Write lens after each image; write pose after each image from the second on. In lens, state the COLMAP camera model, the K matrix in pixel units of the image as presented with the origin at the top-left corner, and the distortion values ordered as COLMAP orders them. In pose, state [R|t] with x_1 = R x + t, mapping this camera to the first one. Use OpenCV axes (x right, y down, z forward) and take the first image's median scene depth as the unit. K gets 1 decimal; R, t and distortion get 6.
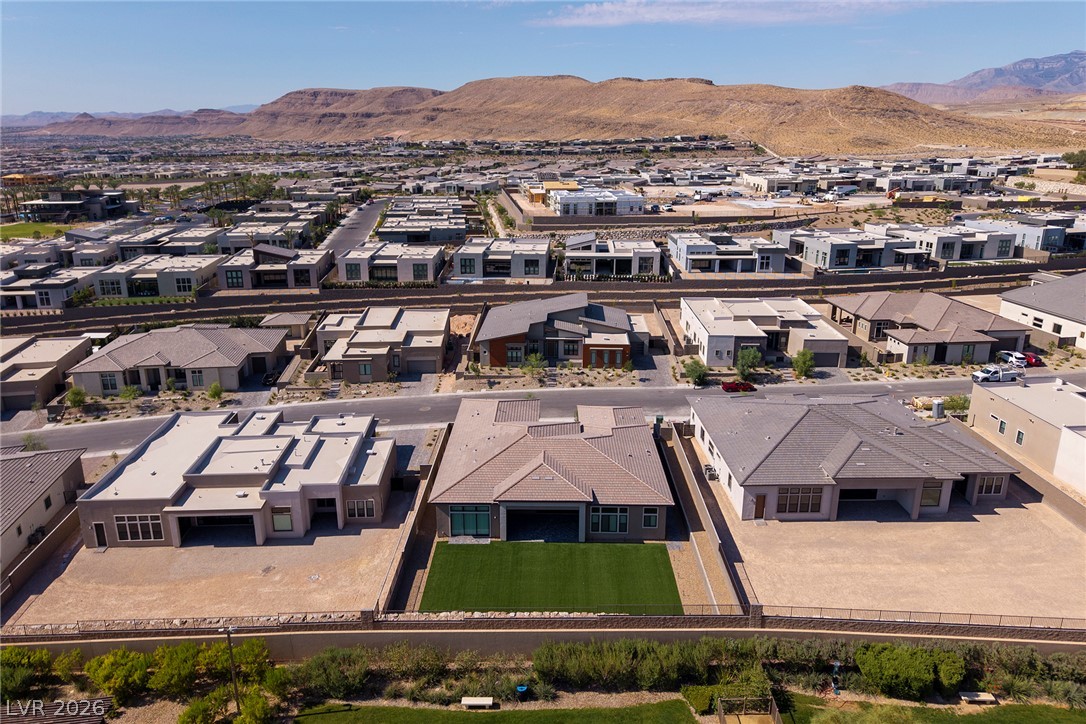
lens RADIAL K [[712.2, 0, 543.0], [0, 712.2, 362.0], [0, 0, 1]] dist [-0.000768, -0.020967]
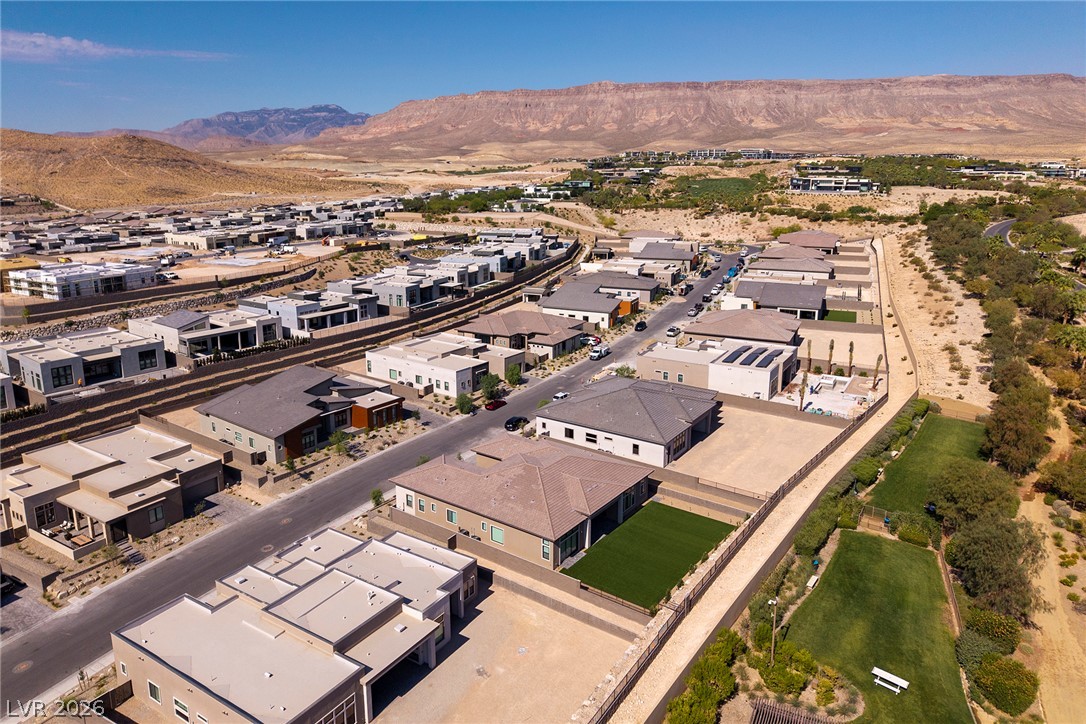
lens RADIAL K [[712.2, 0, 543.0], [0, 712.2, 362.0], [0, 0, 1]] dist [-0.000768, -0.020967]
pose [[0.543840, -0.213159, 0.811665, -0.451930], [0.258918, 0.962637, 0.079324, -0.076672], [-0.798247, 0.167015, 0.578711, 0.136462]]
